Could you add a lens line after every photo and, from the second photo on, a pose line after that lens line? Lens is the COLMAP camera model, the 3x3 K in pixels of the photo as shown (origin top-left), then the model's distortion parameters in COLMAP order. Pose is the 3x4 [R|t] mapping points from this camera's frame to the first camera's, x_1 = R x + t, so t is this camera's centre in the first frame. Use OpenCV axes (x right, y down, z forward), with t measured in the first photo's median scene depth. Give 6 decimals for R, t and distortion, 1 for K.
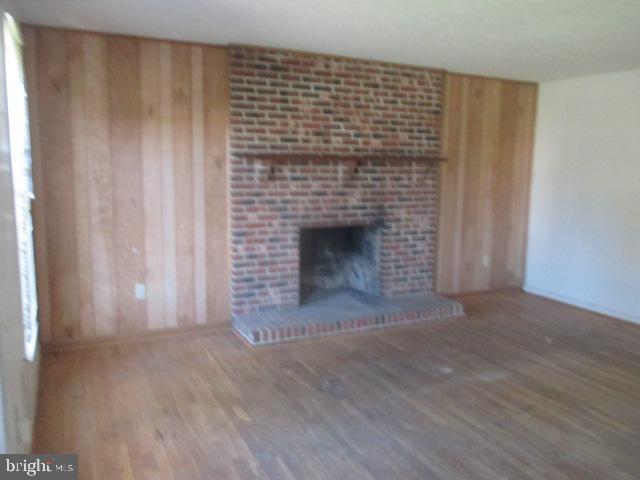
lens RADIAL K [[535.9, 0, 320.9], [0, 535.9, 239.5], [0, 0, 1]] dist [-0.055702, 0.022683]
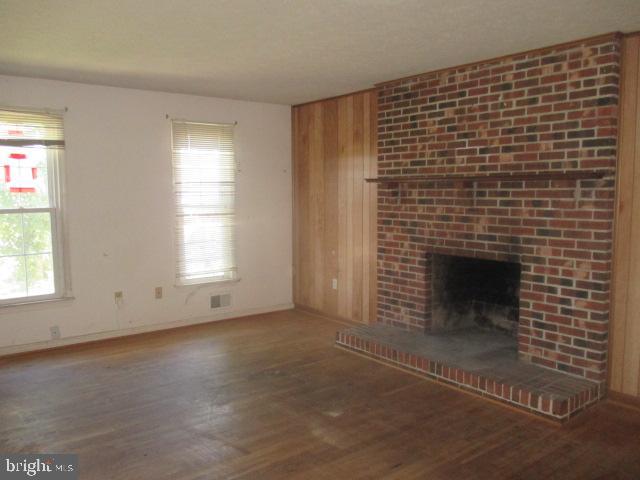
lens RADIAL K [[535.9, 0, 321.2], [0, 535.9, 240.0], [0, 0, 1]] dist [-0.055702, 0.022683]
pose [[0.191252, 0.074605, -0.978702, 0.870318], [-0.127114, 0.990593, 0.050671, -0.068581], [0.973275, 0.114716, 0.198936, 0.619643]]
